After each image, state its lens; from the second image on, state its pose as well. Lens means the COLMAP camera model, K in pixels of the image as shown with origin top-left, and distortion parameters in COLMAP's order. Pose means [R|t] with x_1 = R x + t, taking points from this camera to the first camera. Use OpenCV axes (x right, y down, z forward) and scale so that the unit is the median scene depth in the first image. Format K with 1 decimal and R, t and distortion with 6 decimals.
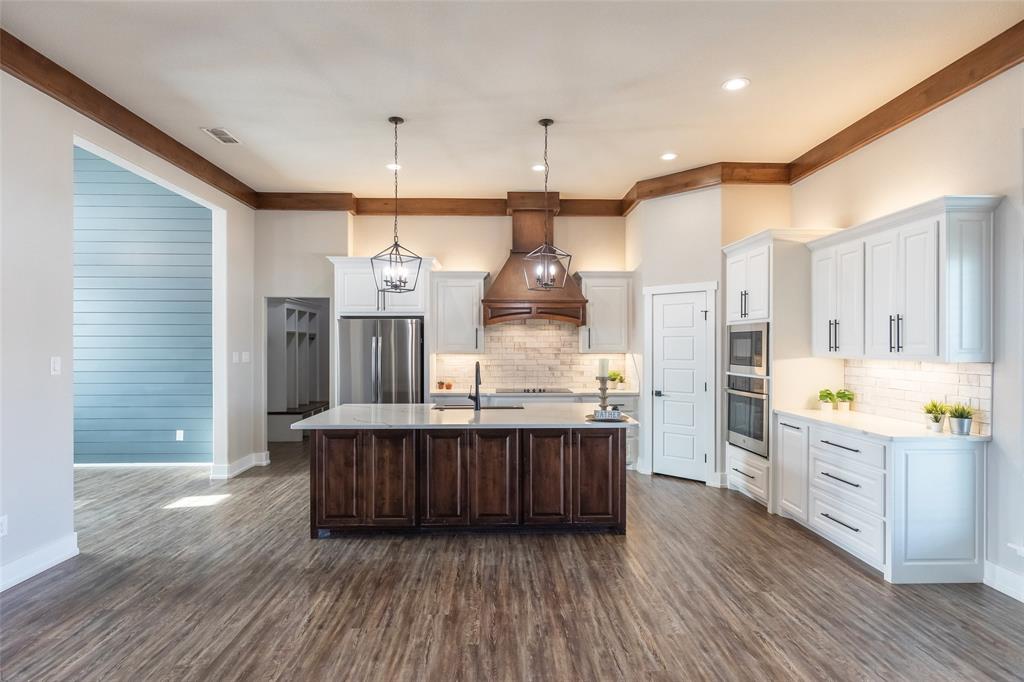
lens RADIAL K [[537.2, 0, 510.6], [0, 537.2, 344.1], [0, 0, 1]] dist [-0.006055, -0.000897]
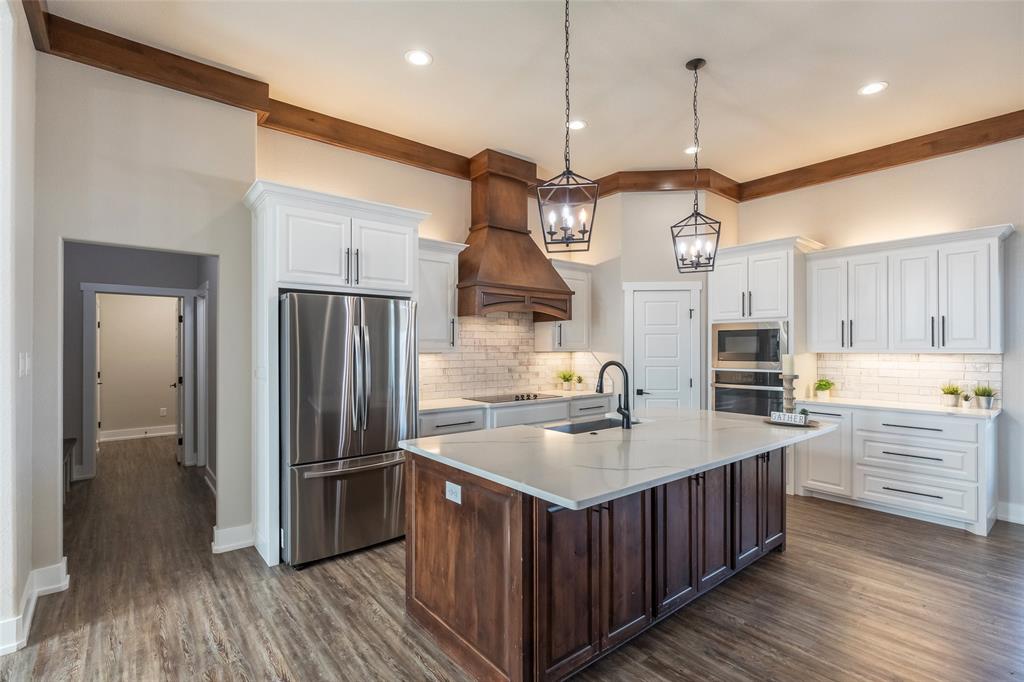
lens RADIAL K [[484.2, 0, 514.6], [0, 484.2, 344.4], [0, 0, 1]] dist [-0.001116, 0.000533]
pose [[0.783405, 0.005034, 0.621491, -0.442510], [-0.000605, 0.999973, -0.007337, 0.011772], [-0.621511, 0.005372, 0.783387, 0.440071]]
